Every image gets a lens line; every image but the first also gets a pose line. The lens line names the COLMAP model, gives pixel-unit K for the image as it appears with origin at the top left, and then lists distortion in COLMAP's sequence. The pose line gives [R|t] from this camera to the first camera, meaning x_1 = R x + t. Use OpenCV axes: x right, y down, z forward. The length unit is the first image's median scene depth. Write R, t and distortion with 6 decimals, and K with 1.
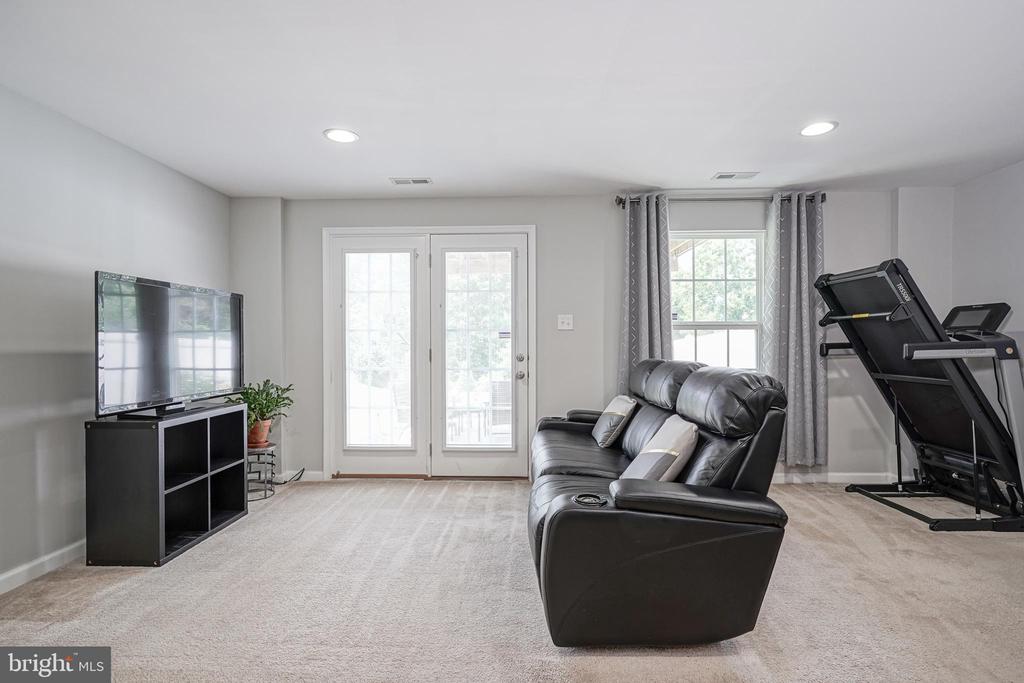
lens RADIAL K [[509.2, 0, 512.5], [0, 509.2, 344.5], [0, 0, 1]] dist [-0.004199, 0.001325]
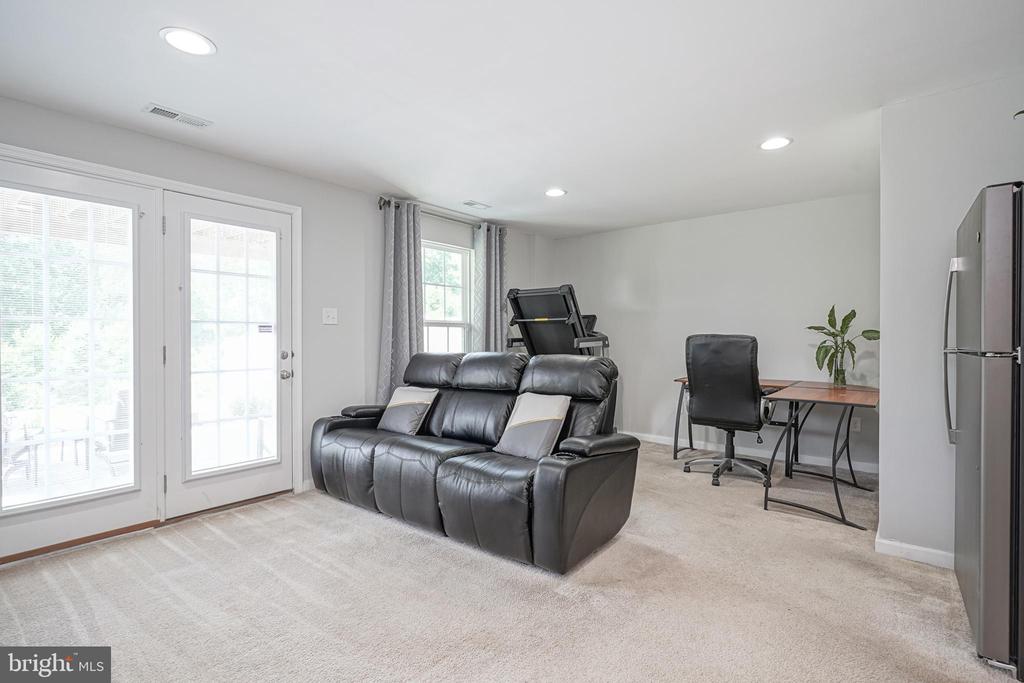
lens RADIAL K [[509.2, 0, 512.5], [0, 509.2, 344.5], [0, 0, 1]] dist [-0.004199, 0.001325]
pose [[0.581544, -0.009238, 0.813463, -0.494809], [0.003751, 0.999955, 0.008674, 0.002202], [-0.813507, -0.001994, 0.581552, 0.179712]]
